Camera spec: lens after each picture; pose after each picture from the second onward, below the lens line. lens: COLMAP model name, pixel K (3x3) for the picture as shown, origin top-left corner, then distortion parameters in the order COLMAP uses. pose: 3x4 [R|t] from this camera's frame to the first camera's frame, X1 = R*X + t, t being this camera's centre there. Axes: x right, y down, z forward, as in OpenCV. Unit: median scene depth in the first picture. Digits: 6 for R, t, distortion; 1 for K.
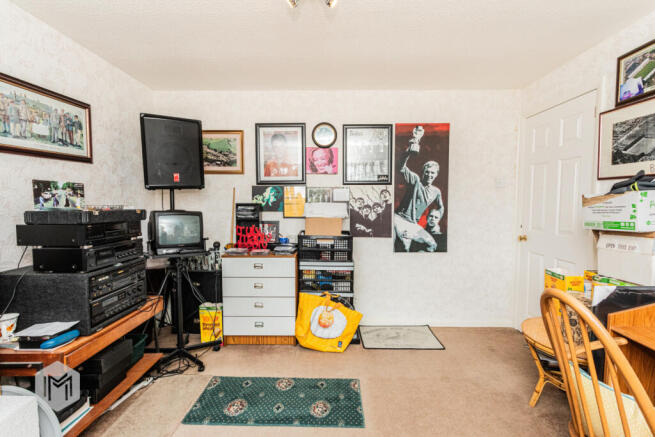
lens RADIAL K [[312.0, 0, 327.5], [0, 312.0, 218.5], [0, 0, 1]] dist [0.003090, 0.000265]
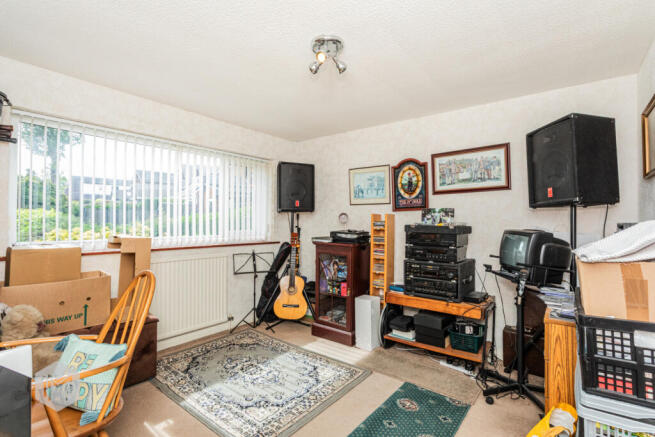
lens RADIAL K [[308.7, 0, 327.5], [0, 308.7, 218.5], [0, 0, 1]] dist [0.000066, -0.000006]
pose [[-0.610994, -0.012331, -0.791539, 0.779323], [-0.054462, 0.998164, 0.026489, -0.068971], [0.789760, 0.059294, -0.610544, 1.447318]]
